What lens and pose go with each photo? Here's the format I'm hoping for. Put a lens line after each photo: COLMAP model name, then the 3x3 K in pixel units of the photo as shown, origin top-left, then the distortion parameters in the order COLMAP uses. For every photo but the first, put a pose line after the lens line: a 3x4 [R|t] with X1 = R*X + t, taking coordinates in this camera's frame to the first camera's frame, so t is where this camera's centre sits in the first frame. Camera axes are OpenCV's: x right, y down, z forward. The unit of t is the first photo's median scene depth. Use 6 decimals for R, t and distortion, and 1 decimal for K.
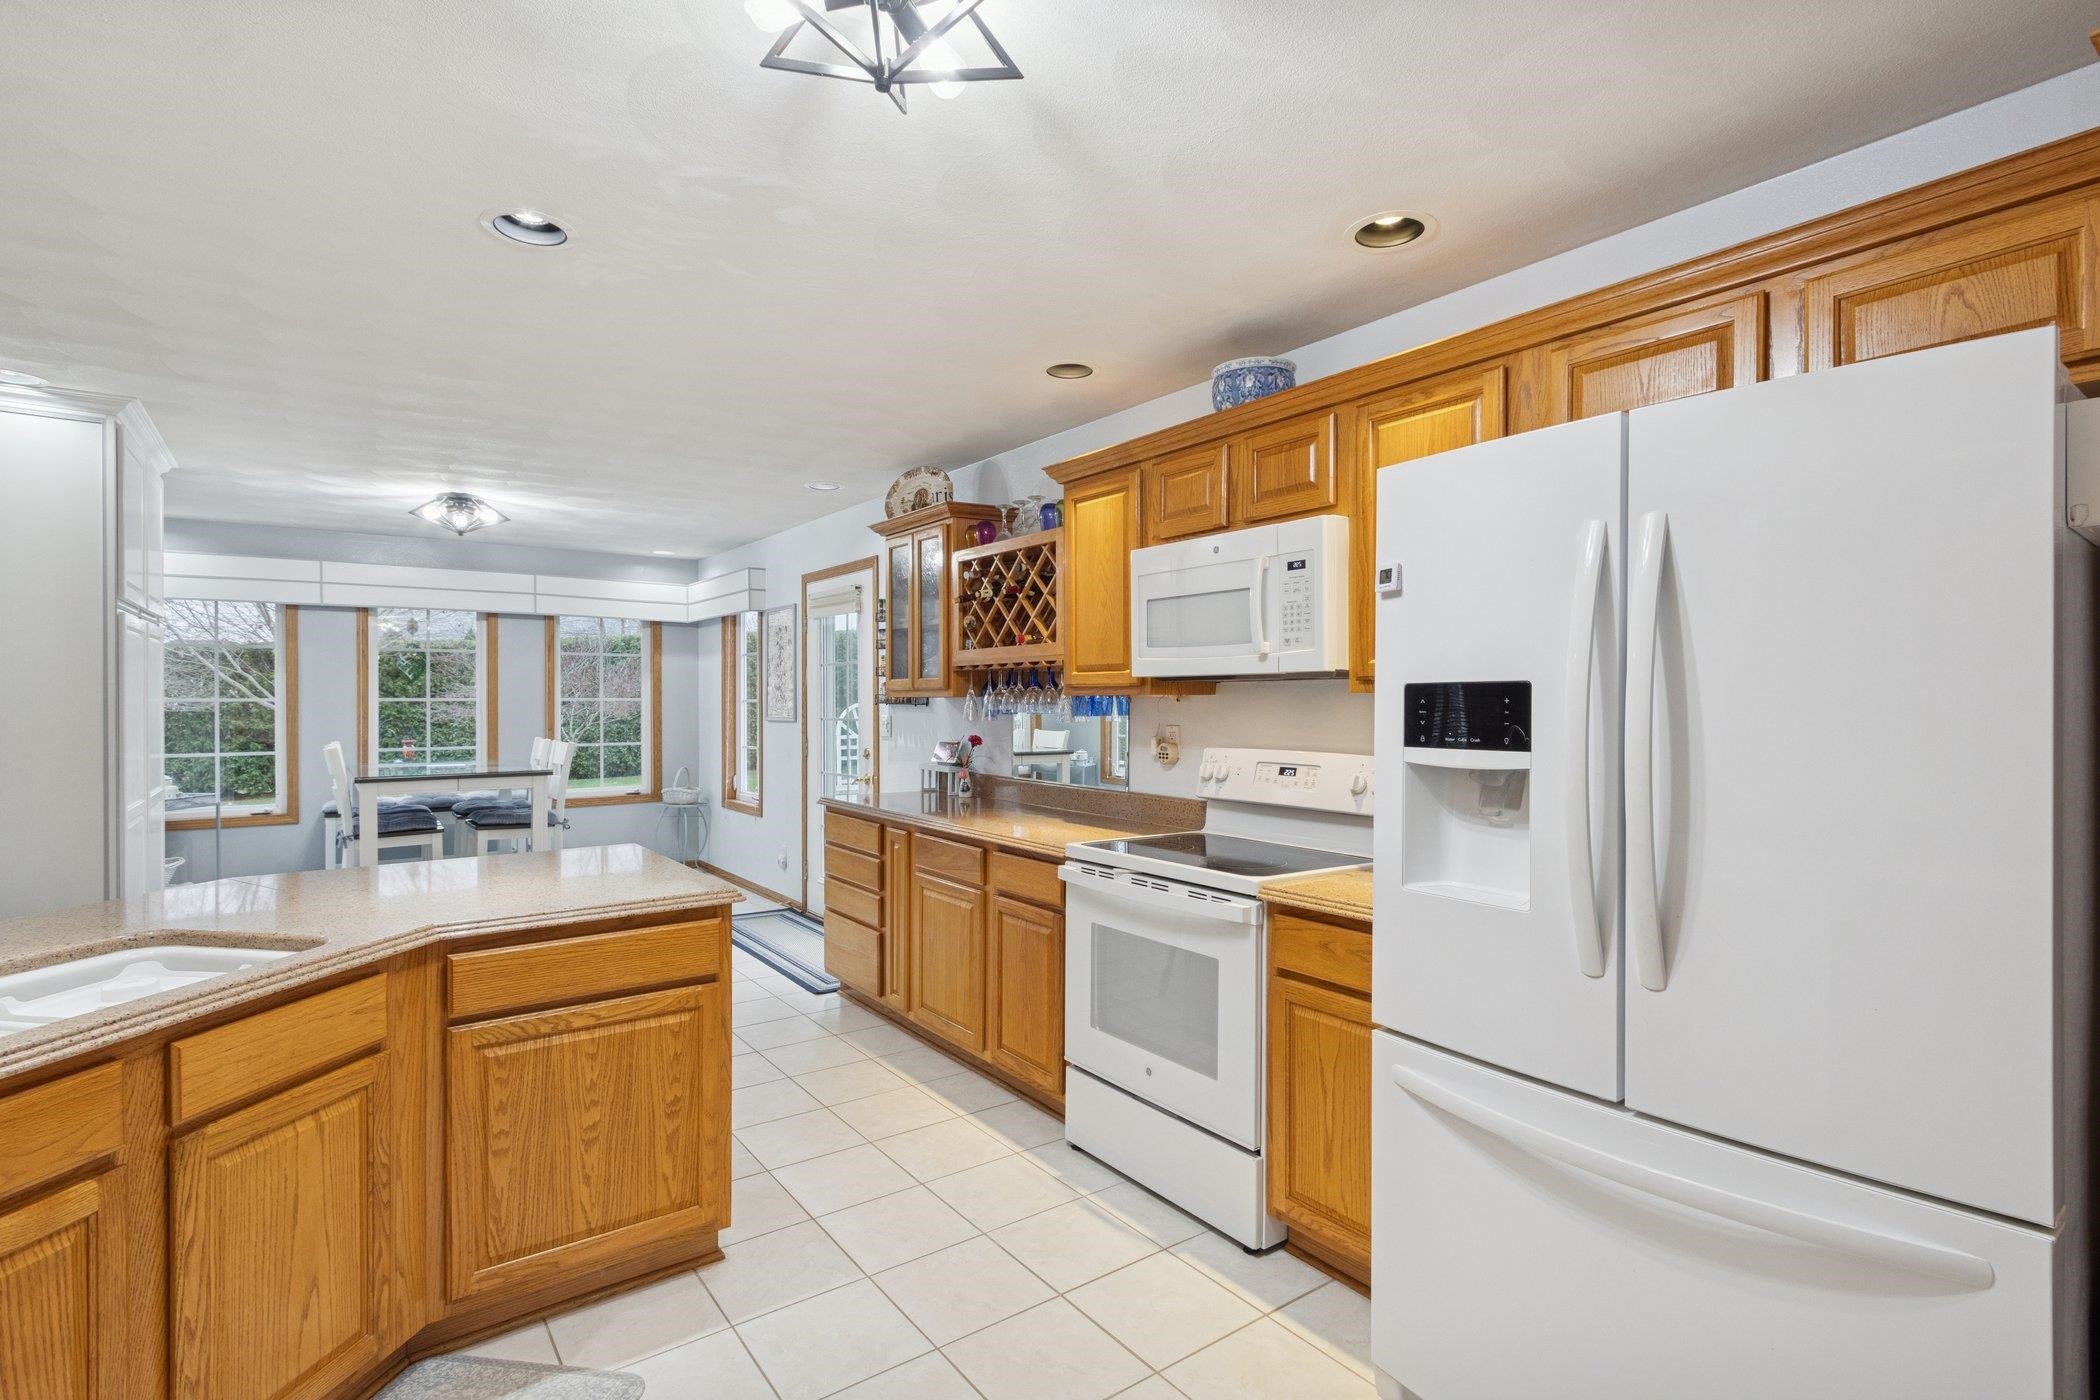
lens RADIAL K [[991.5, 0, 1047.5], [0, 991.5, 698.3], [0, 0, 1]] dist [0.003926, -0.002850]
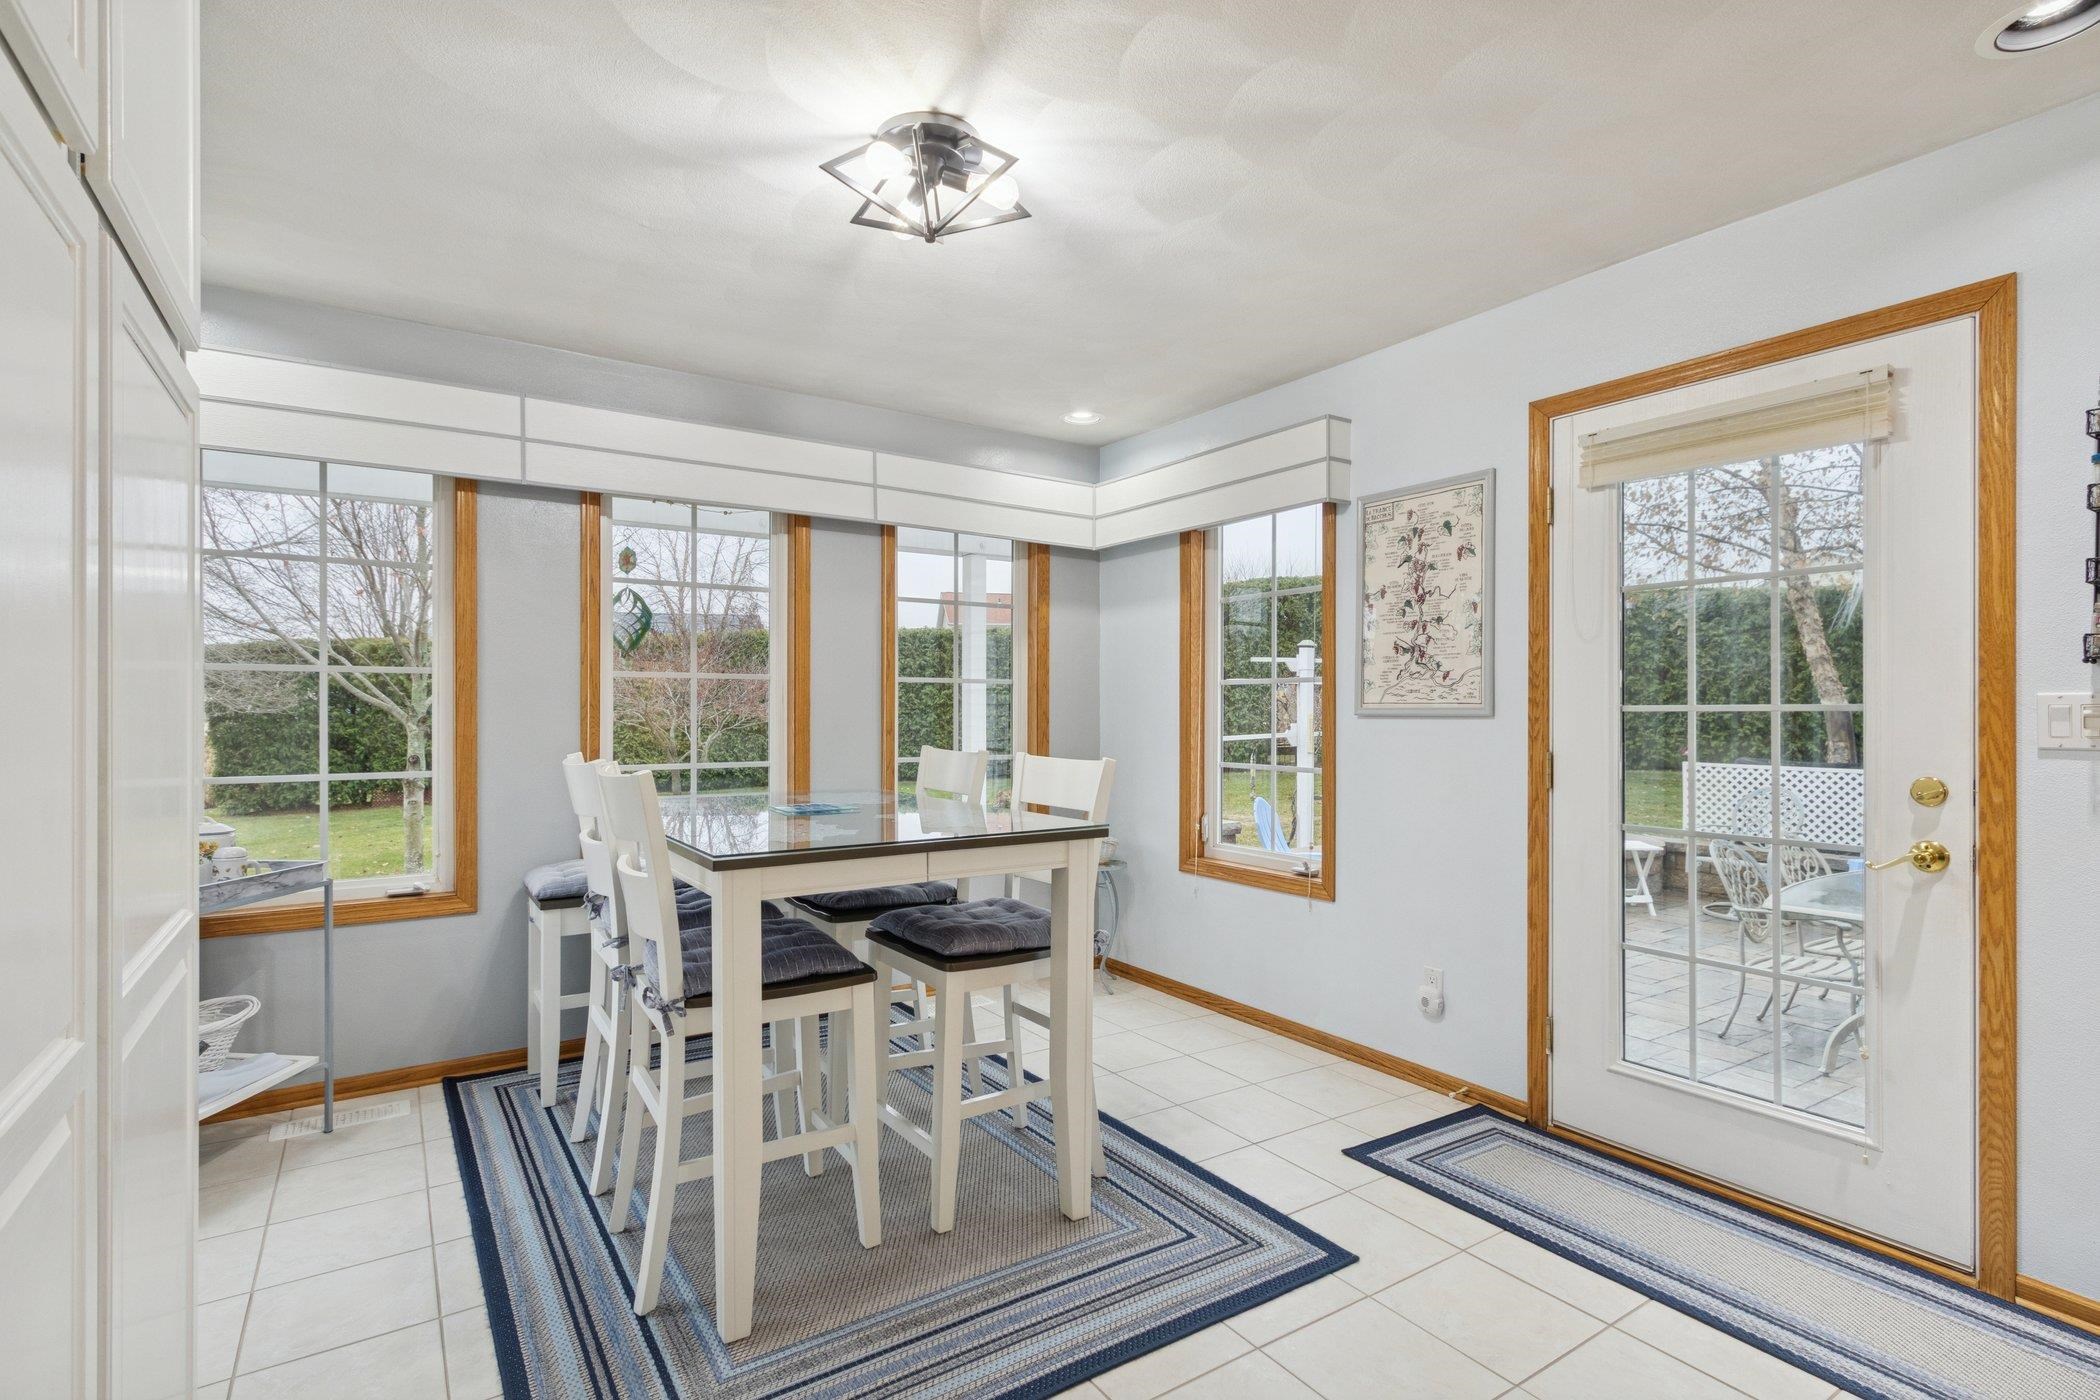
lens RADIAL K [[991.5, 0, 1048.3], [0, 991.5, 708.3], [0, 0, 1]] dist [0.003926, -0.002850]
pose [[0.999094, 0.003843, -0.042385, -0.440759], [-0.003807, 0.999992, 0.000926, 0.019885], [0.042388, -0.000764, 0.999101, 0.504580]]
